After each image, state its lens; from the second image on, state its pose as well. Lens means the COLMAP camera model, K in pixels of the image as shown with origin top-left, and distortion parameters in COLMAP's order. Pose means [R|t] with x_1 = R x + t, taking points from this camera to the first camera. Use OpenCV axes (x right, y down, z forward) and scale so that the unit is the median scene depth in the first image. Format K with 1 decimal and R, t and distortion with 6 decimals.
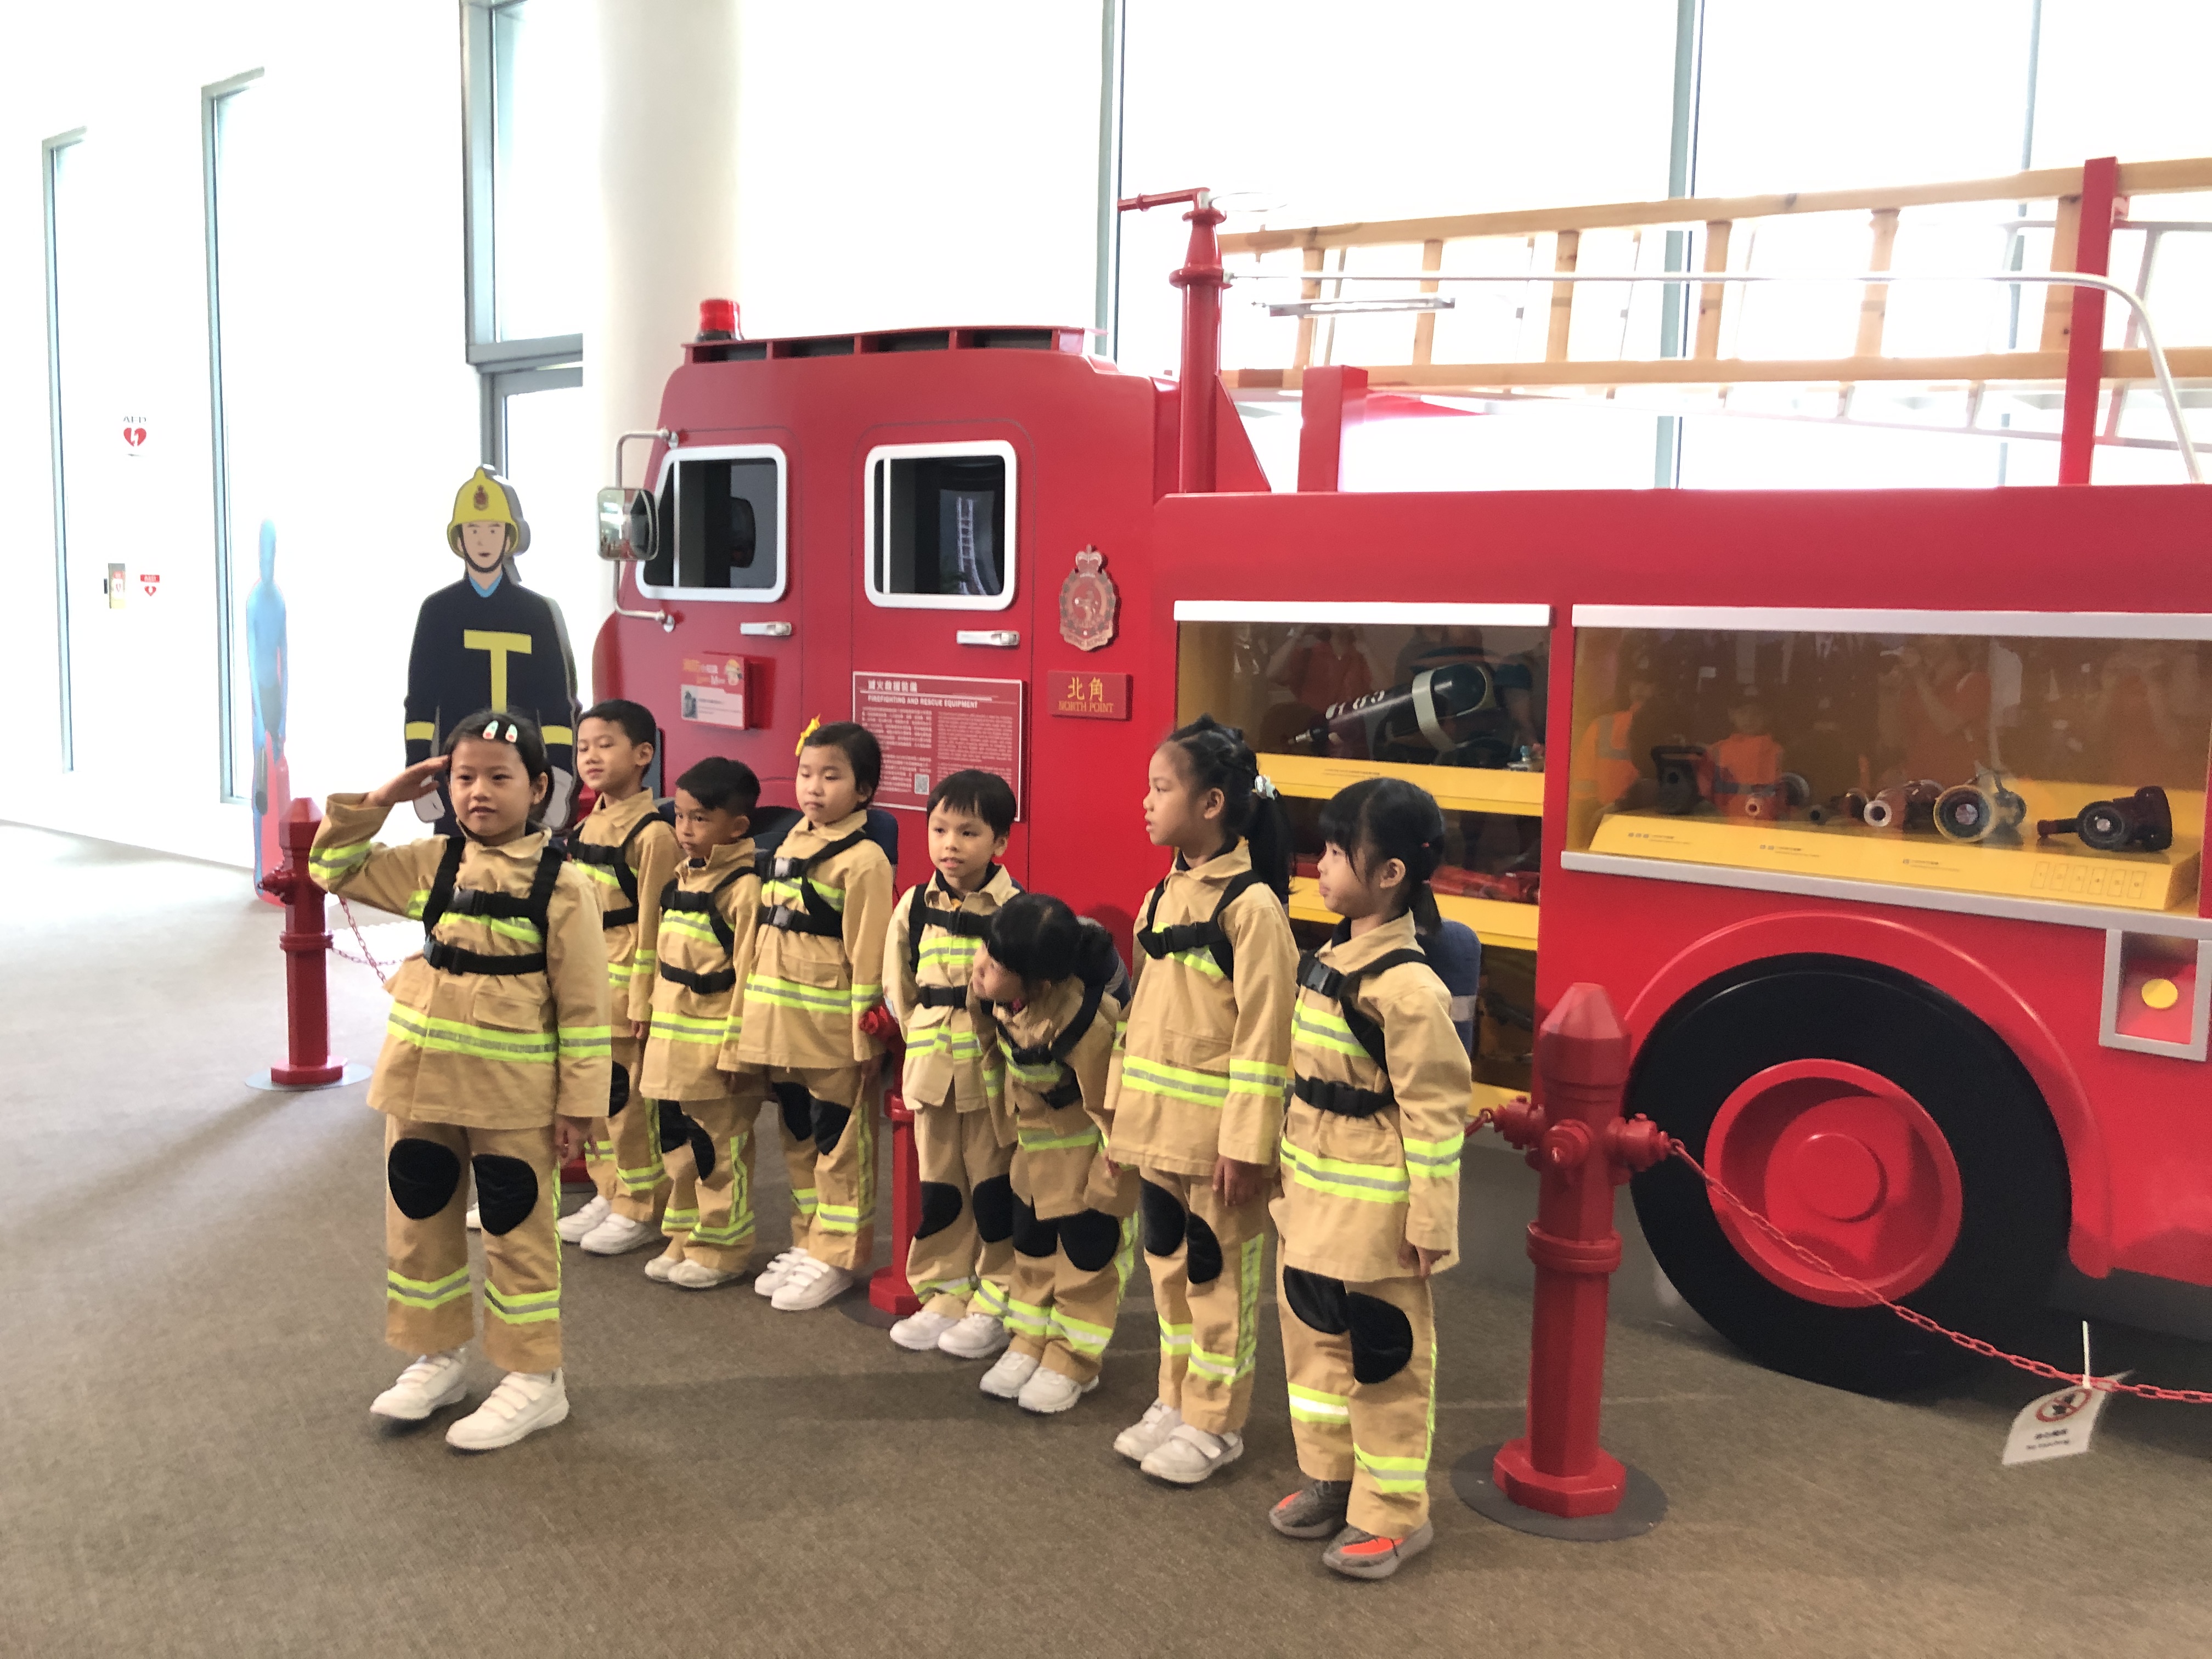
lens RADIAL K [[1661.1, 0, 1263.5], [0, 1661.1, 881.1], [0, 0, 1]] dist [0.141523, -0.237587]
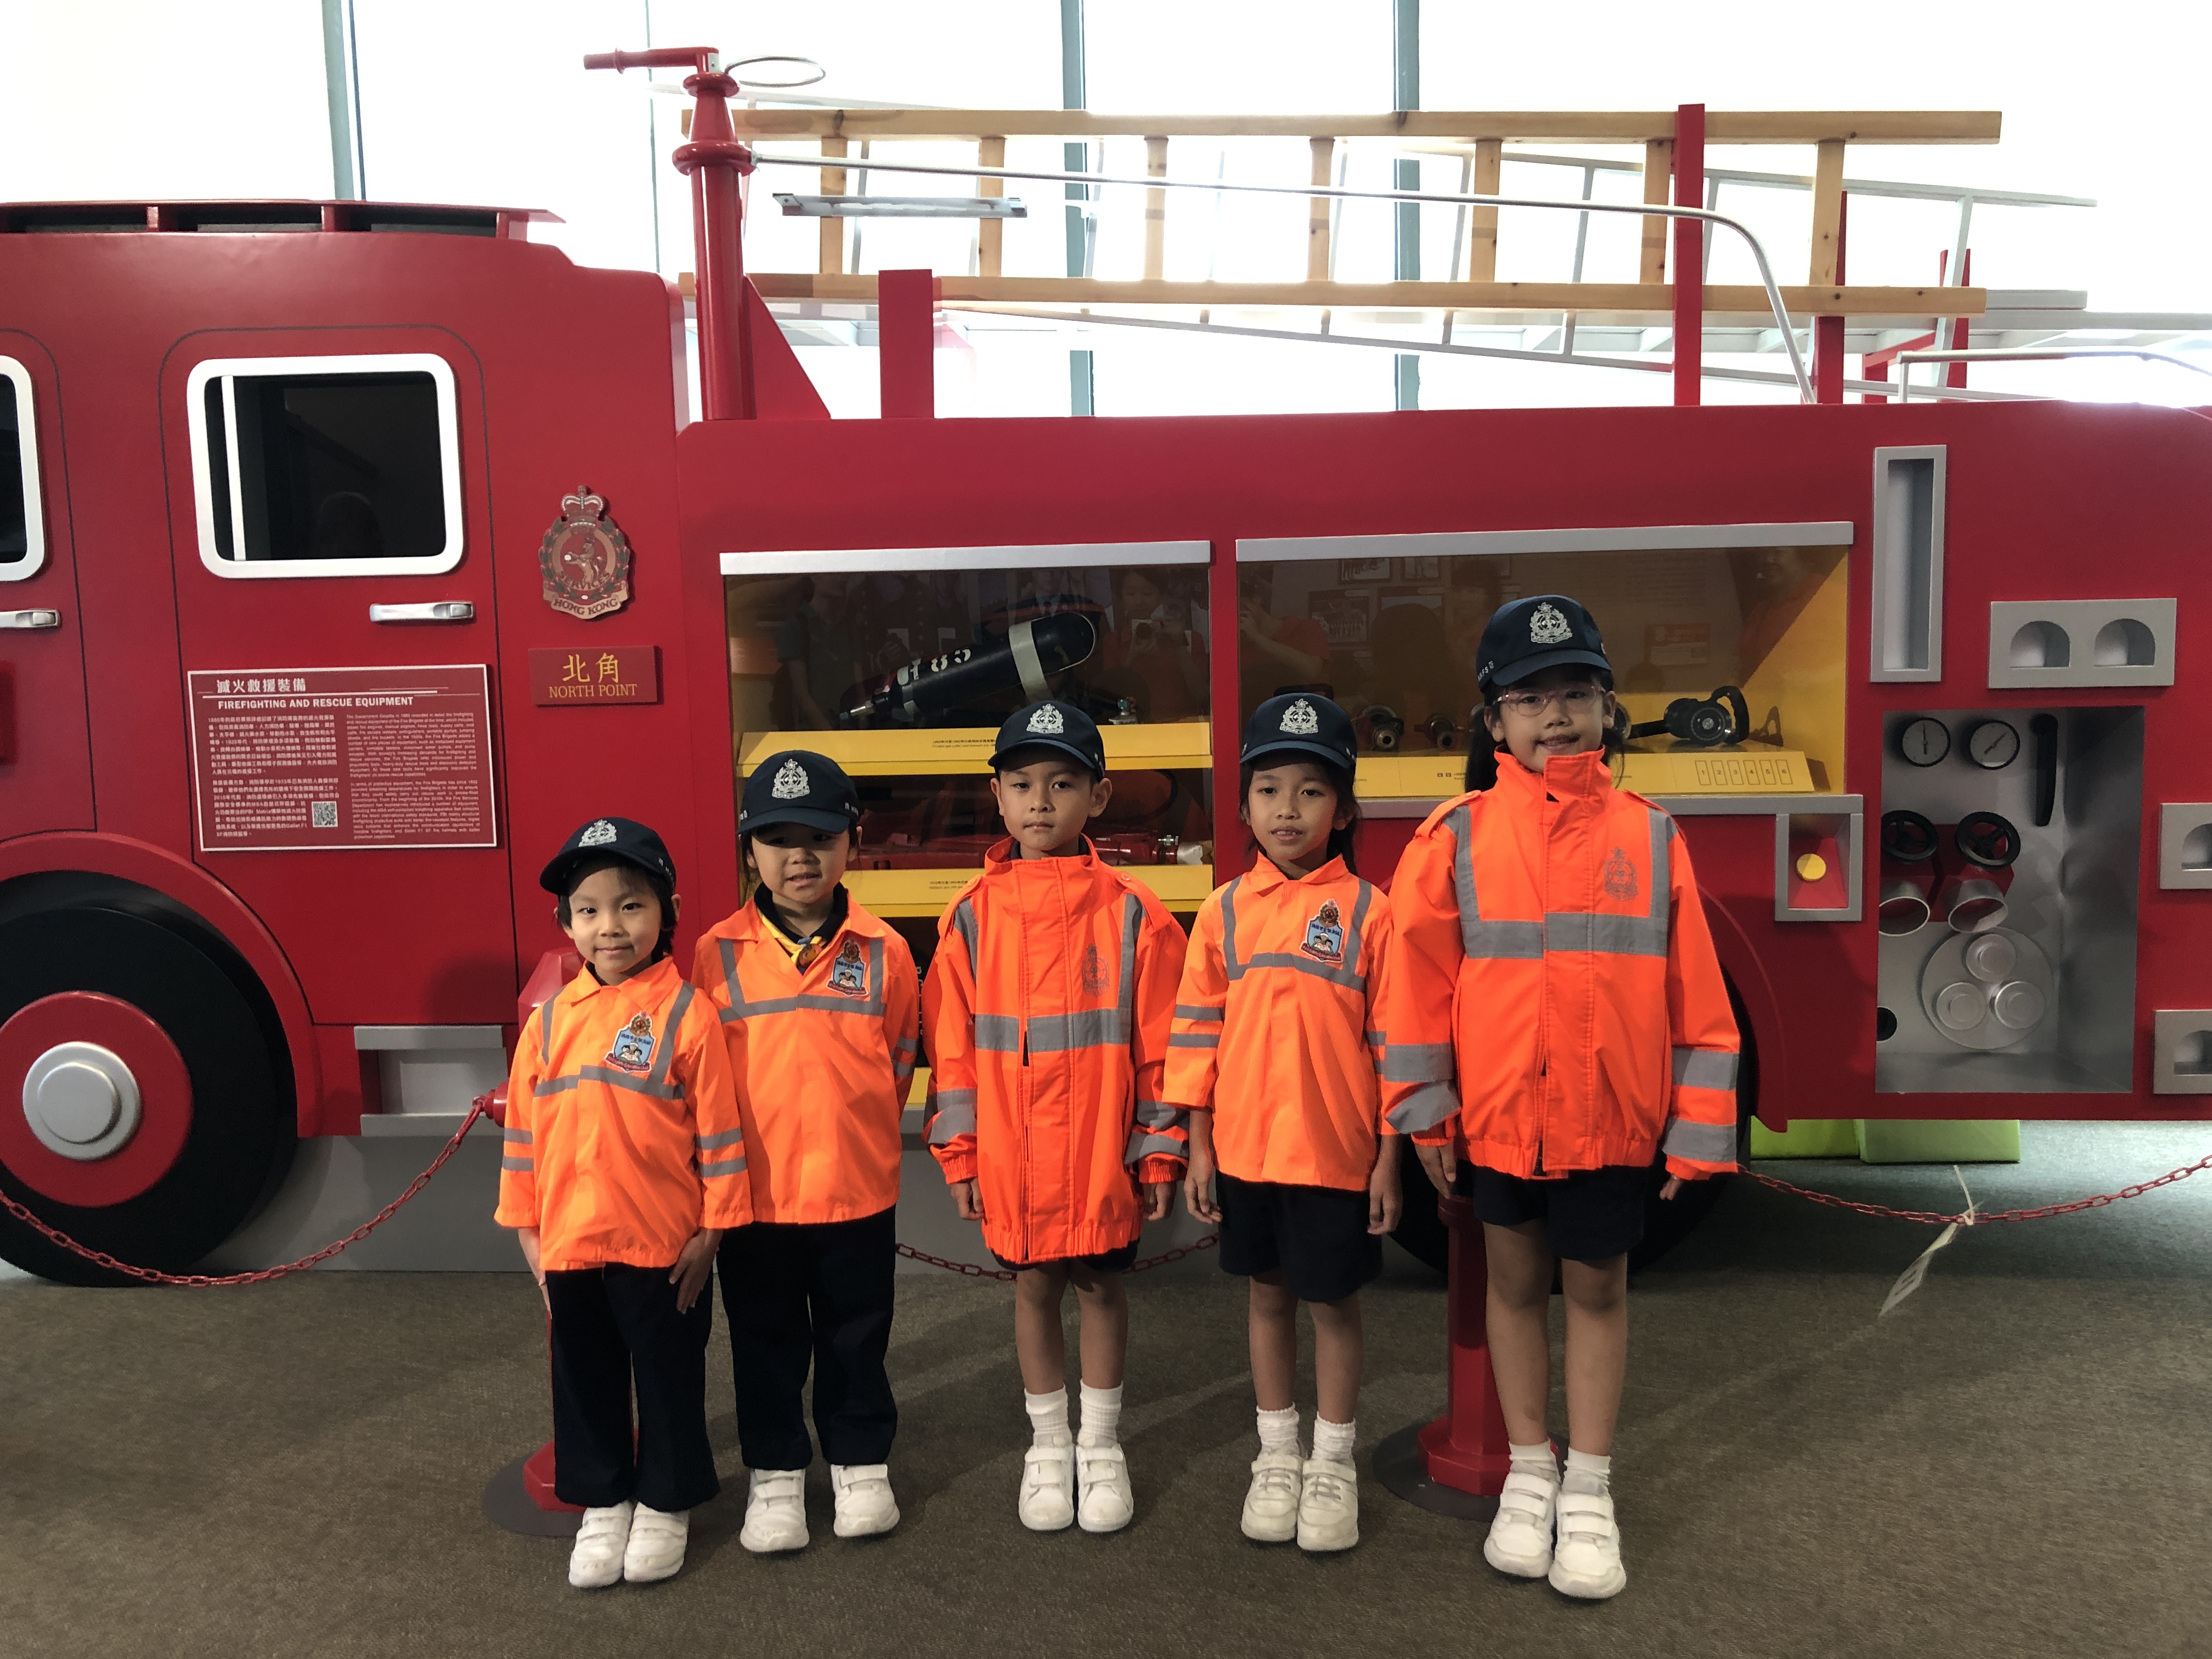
lens RADIAL K [[1794.3, 0, 1106.0], [0, 1794.3, 829.5], [0, 0, 1]] dist [-0.004495, 0.038663]
pose [[0.858799, -0.118807, 0.498346, -0.336558], [0.120612, 0.992284, 0.028713, -0.036176], [-0.497912, 0.035448, 0.866503, 0.157528]]
